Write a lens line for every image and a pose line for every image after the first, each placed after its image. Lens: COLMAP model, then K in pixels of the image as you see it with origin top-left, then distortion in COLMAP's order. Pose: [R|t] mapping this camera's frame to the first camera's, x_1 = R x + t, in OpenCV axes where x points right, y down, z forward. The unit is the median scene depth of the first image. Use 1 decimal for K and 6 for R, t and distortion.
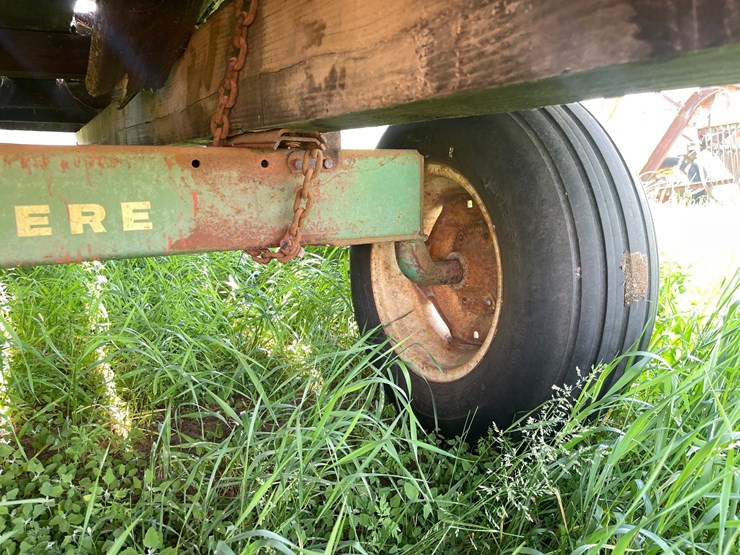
lens RADIAL K [[553.5, 0, 368.1], [0, 553.5, 278.0], [0, 0, 1]] dist [0.051675, -0.064736]
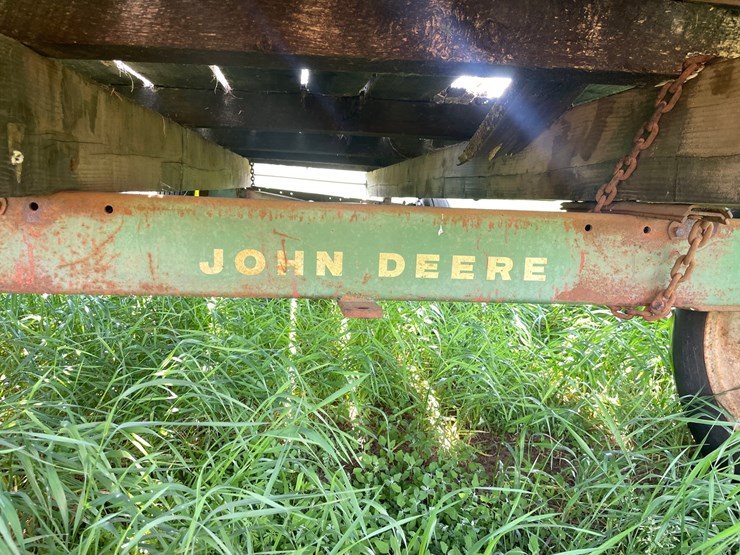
lens RADIAL K [[553.5, 0, 371.9], [0, 553.5, 279.0], [0, 0, 1]] dist [0.051675, -0.064736]
pose [[0.918530, 0.102204, -0.381912, -0.267174], [-0.124651, 0.991603, -0.034431, -0.005463], [0.375186, 0.079232, 0.923557, -0.218927]]
